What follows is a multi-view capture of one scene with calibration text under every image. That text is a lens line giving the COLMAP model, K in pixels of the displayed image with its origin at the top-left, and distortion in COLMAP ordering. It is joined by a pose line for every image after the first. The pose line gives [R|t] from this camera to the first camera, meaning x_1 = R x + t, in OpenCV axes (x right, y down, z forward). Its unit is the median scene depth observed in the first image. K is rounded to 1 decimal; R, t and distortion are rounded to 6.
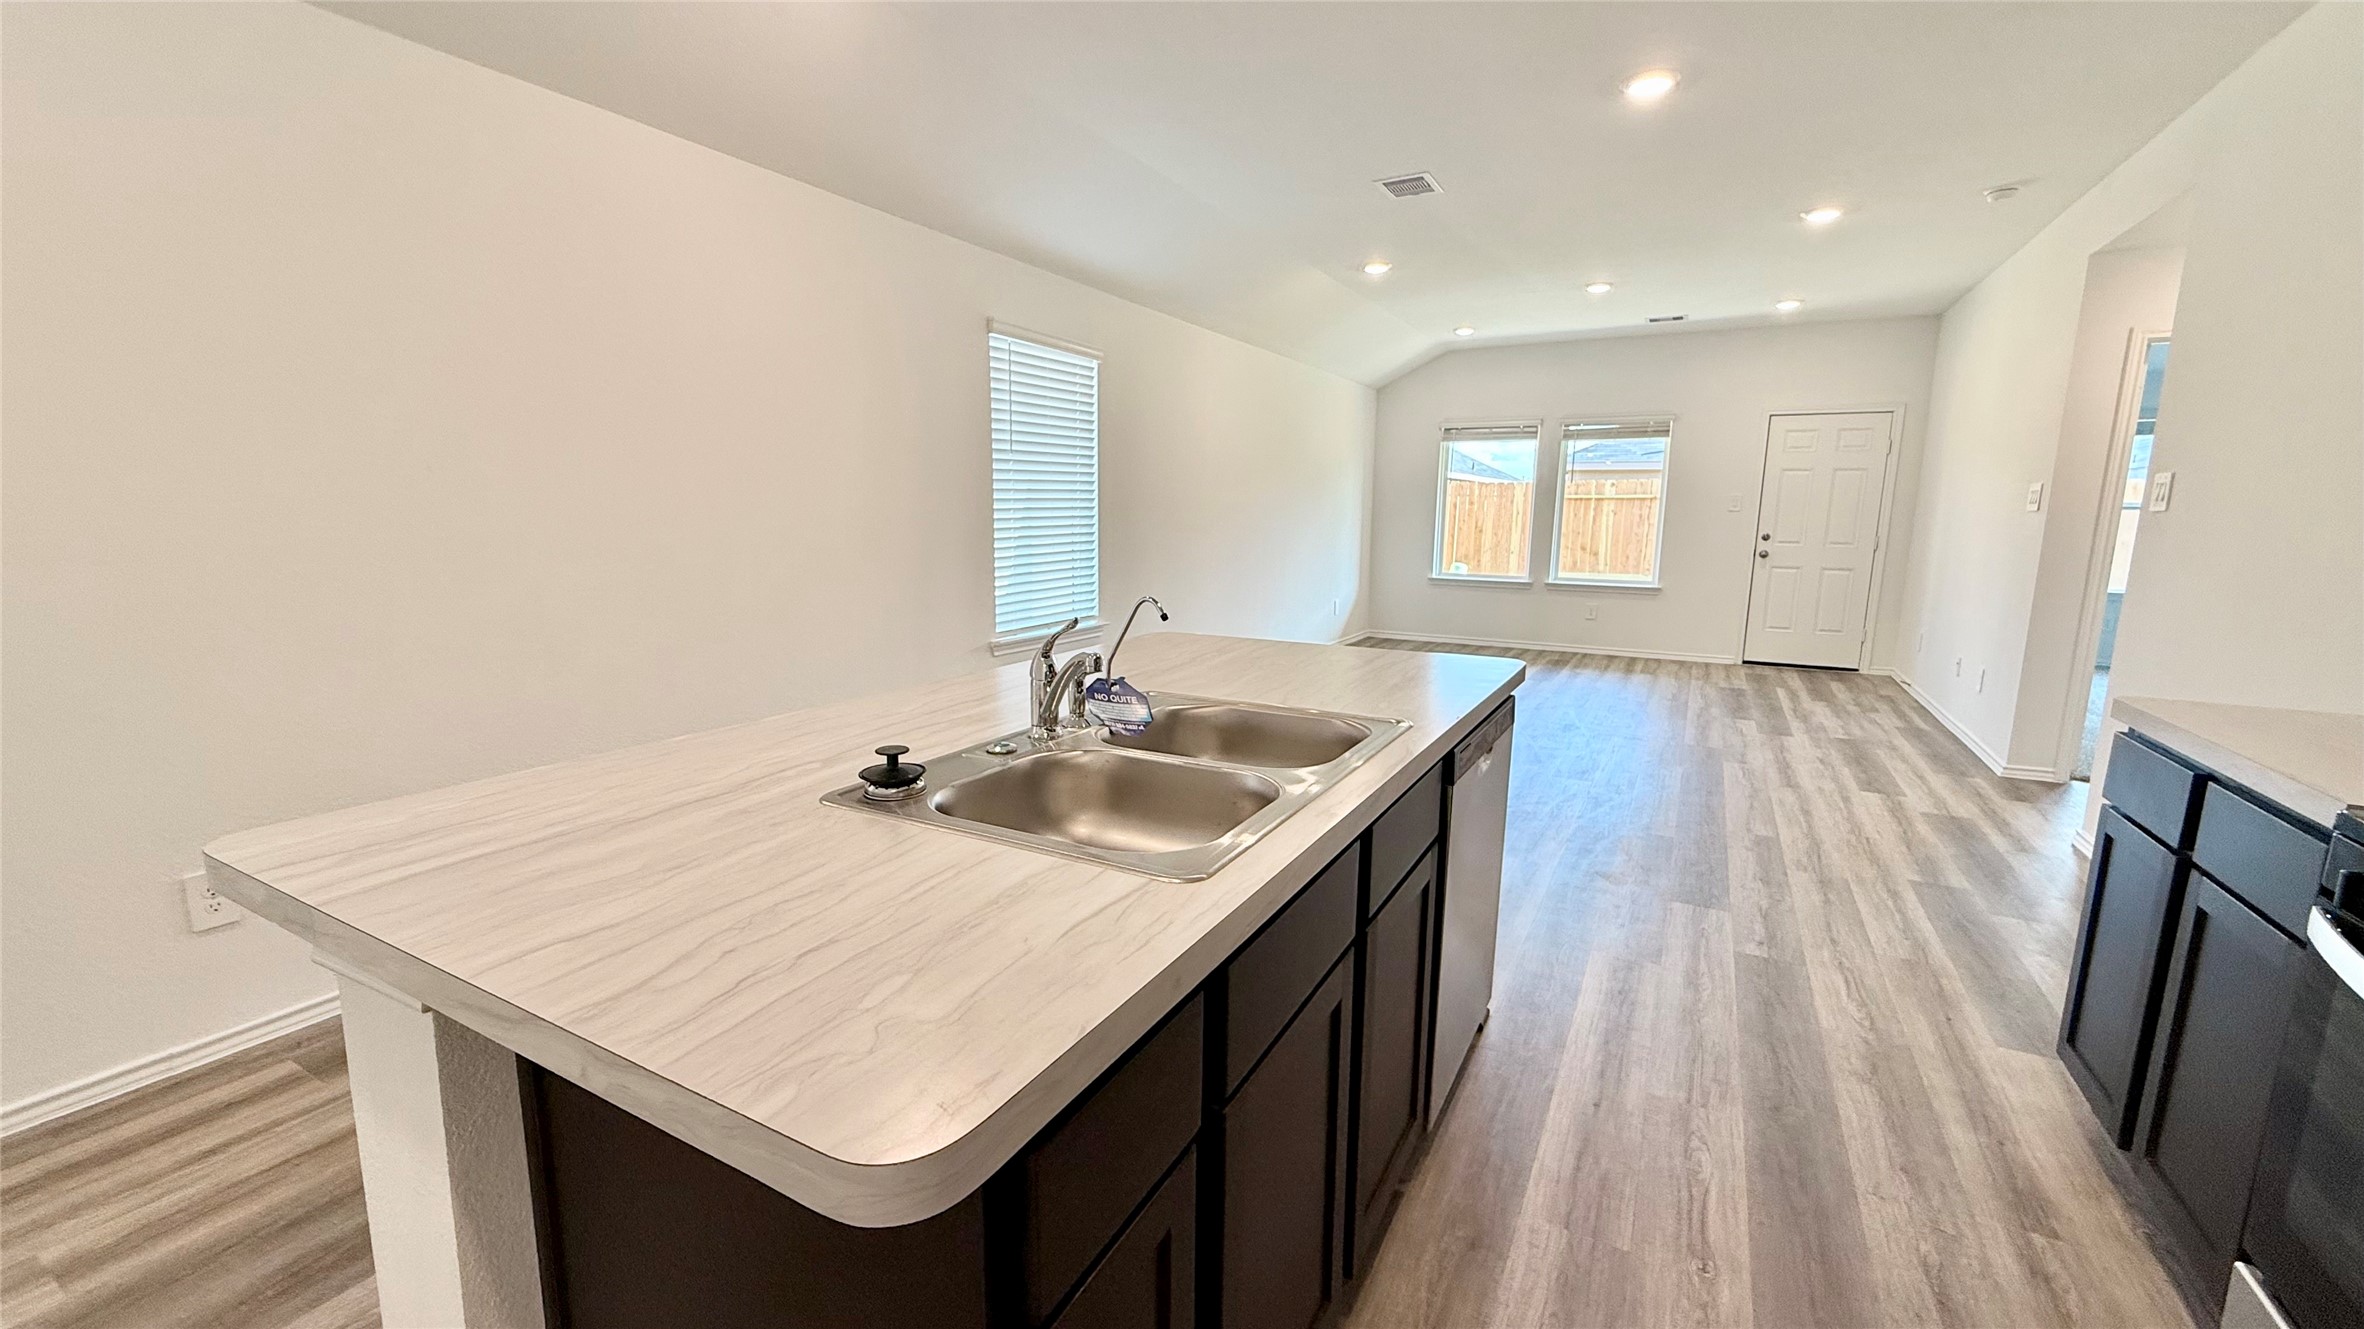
lens RADIAL K [[940.3, 0, 1175.4], [0, 940.3, 666.2], [0, 0, 1]] dist [0.000246, 0.000044]
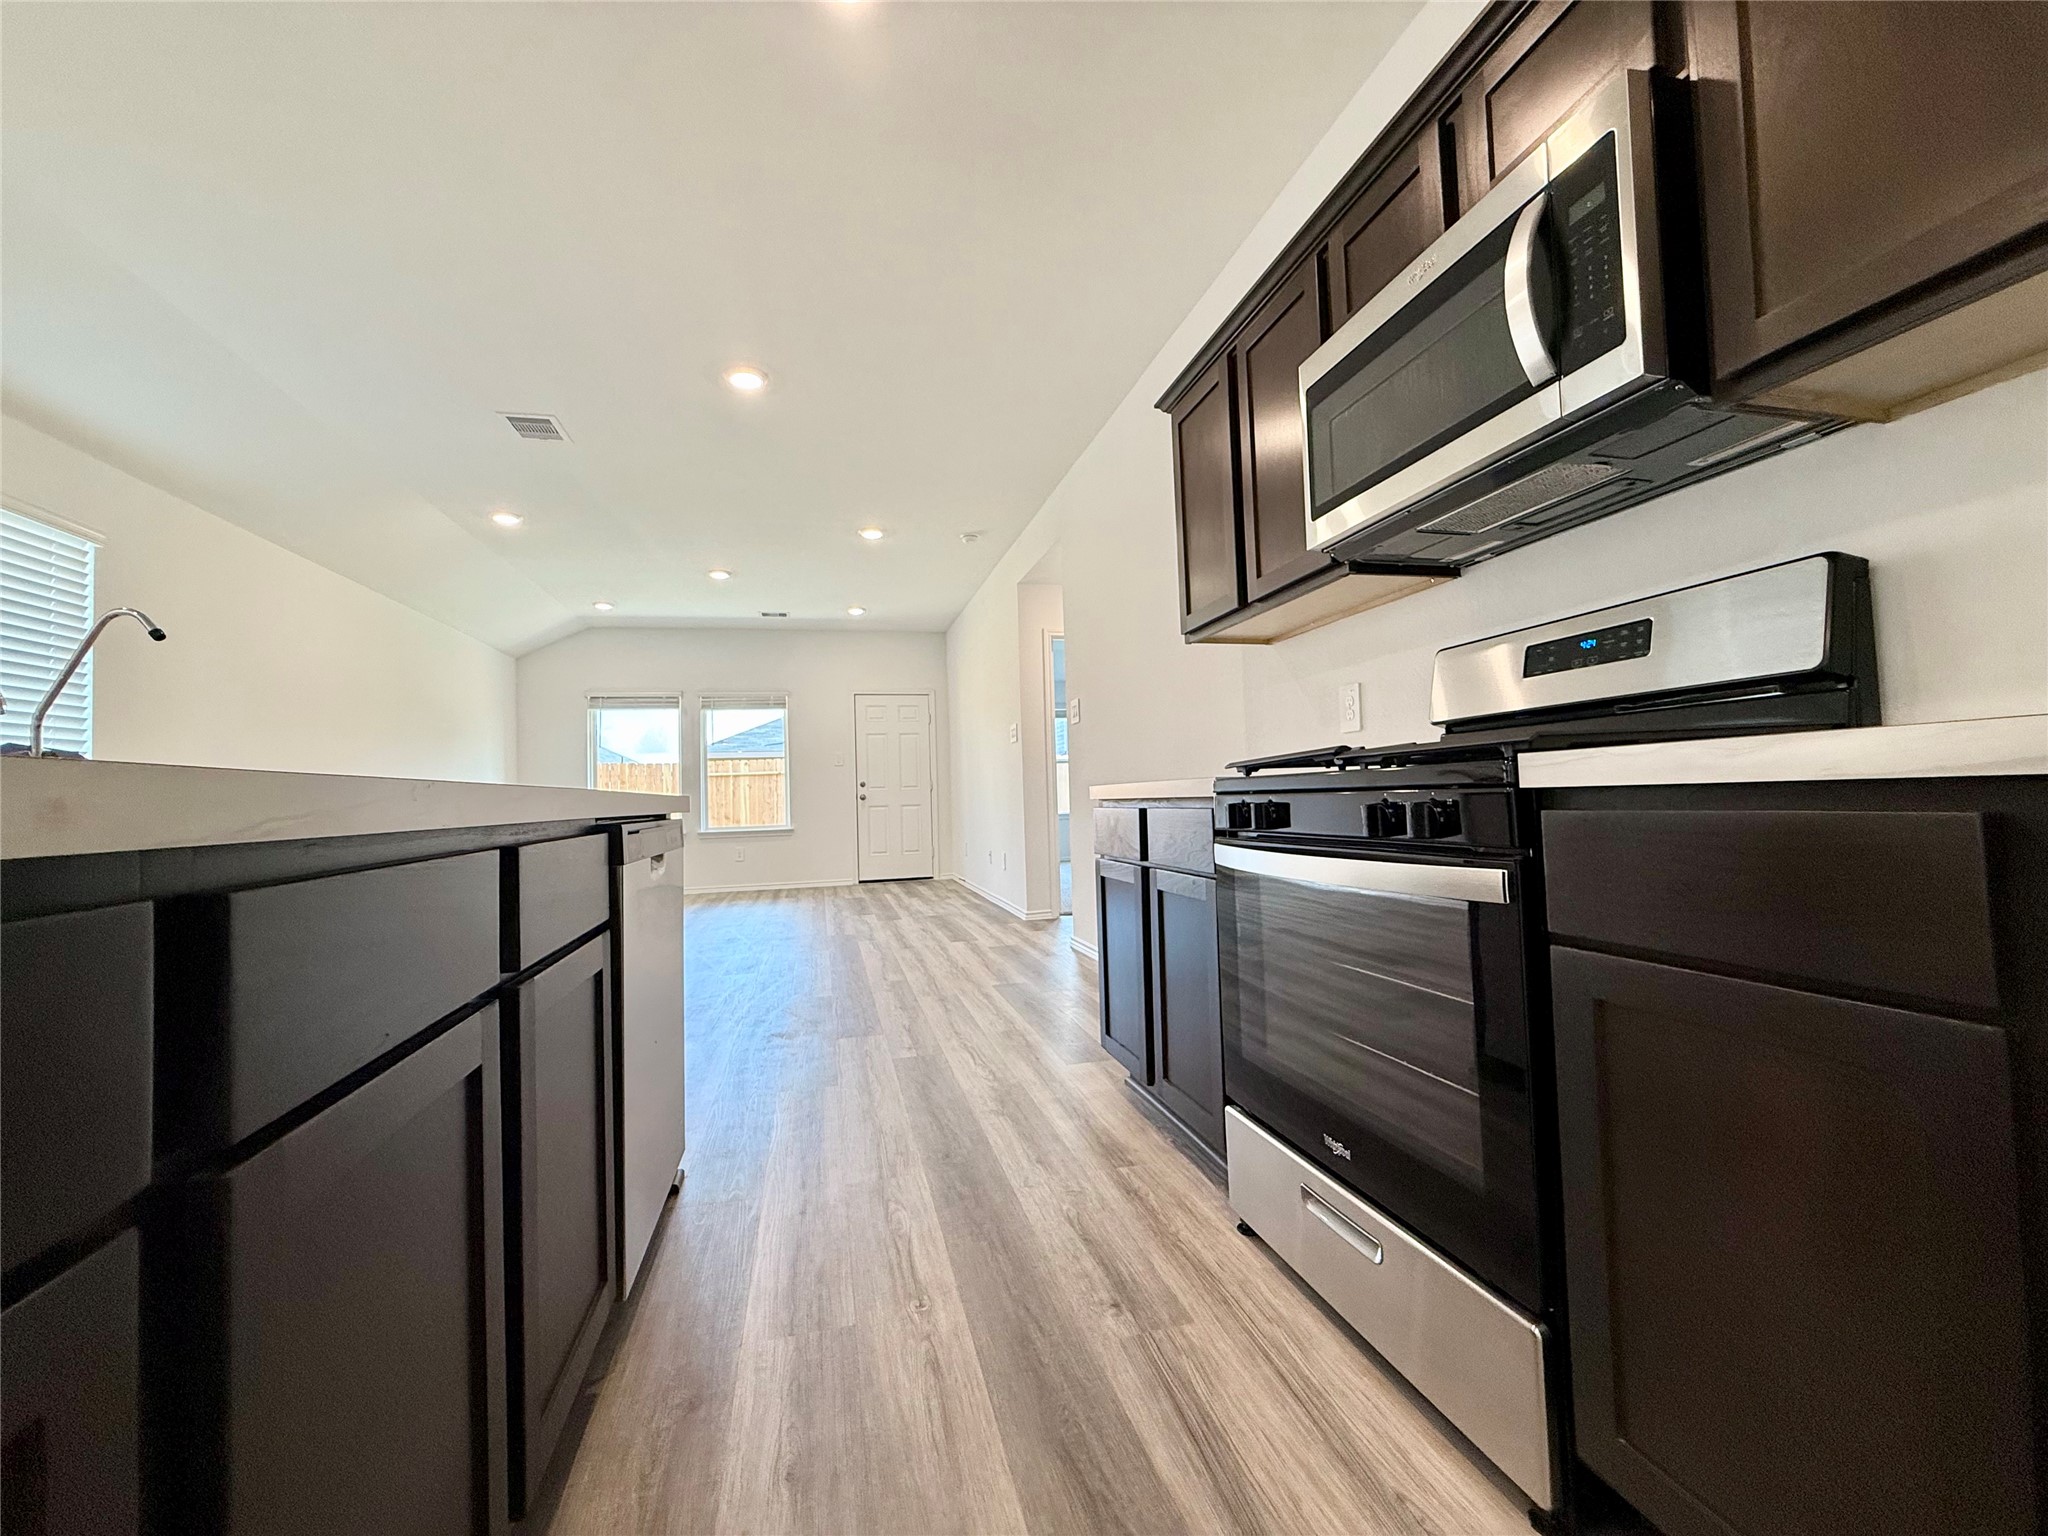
lens RADIAL K [[817.8, 0, 1017.7], [0, 817.8, 768.3], [0, 0, 1]] dist [-0.000343, -0.000294]
pose [[0.730860, -0.007704, 0.682484, 0.015131], [0.151345, 0.976873, -0.151045, 0.087349], [-0.665536, 0.213683, 0.715123, 0.067636]]
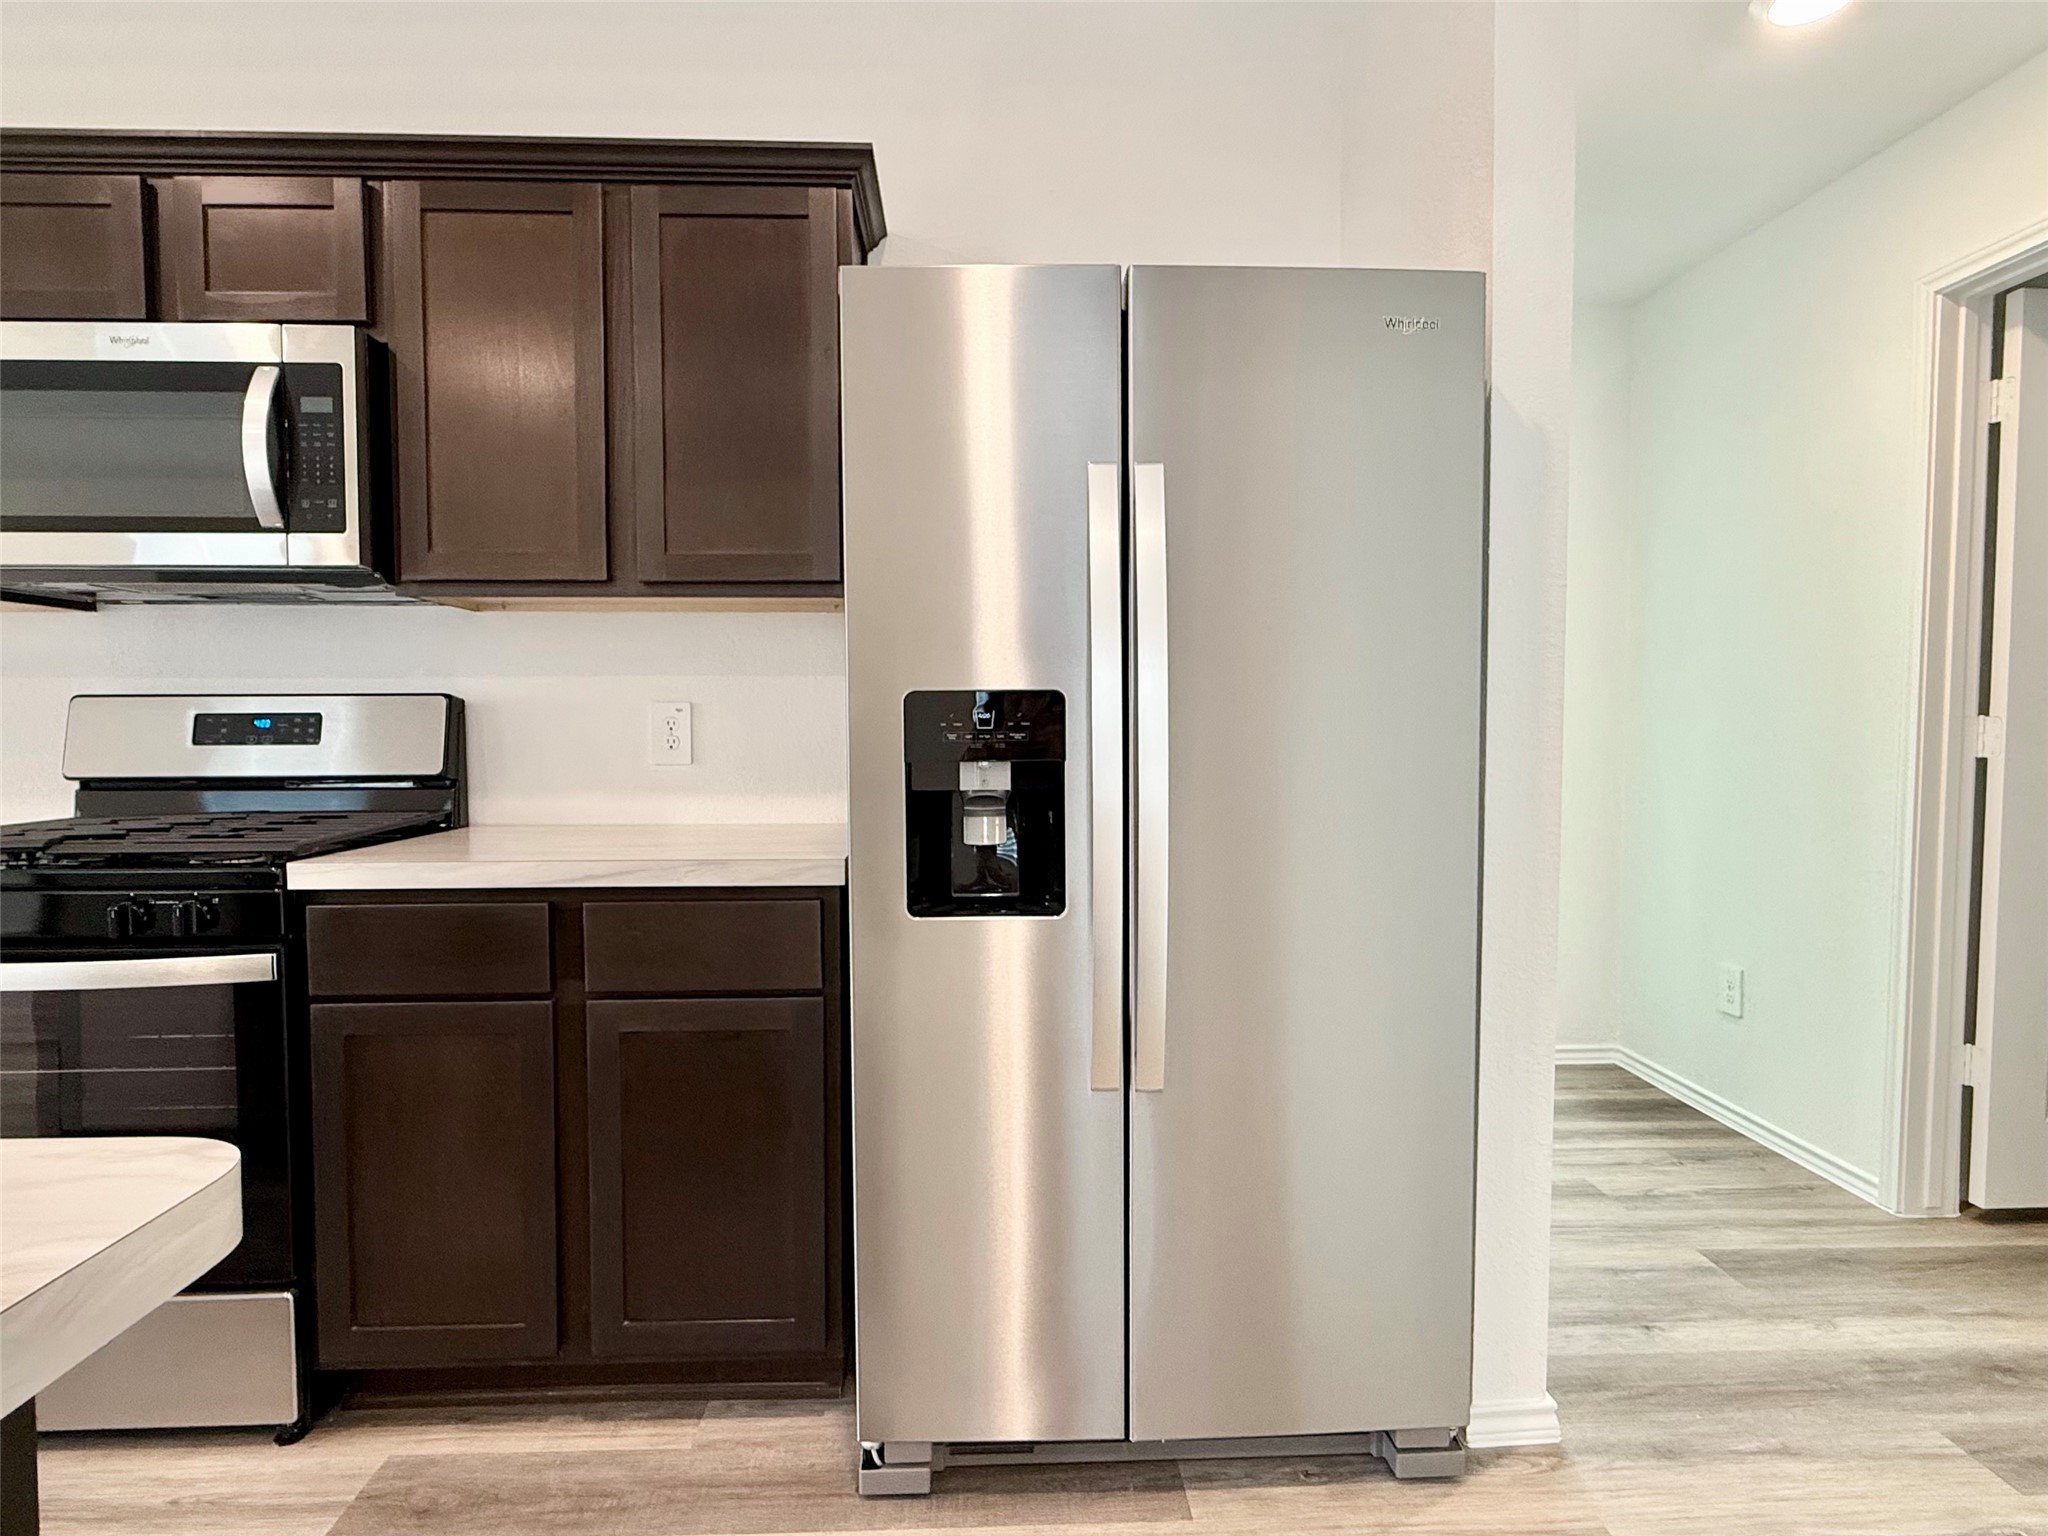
lens RADIAL K [[1089.9, 0, 1015.1], [0, 1089.9, 769.4], [0, 0, 1]] dist [0.002386, -0.001651]
pose [[-0.518654, -0.046462, 0.853721, -0.203983], [0.138175, 0.980841, 0.137325, 0.017323], [-0.843745, 0.189187, -0.502298, 0.107648]]
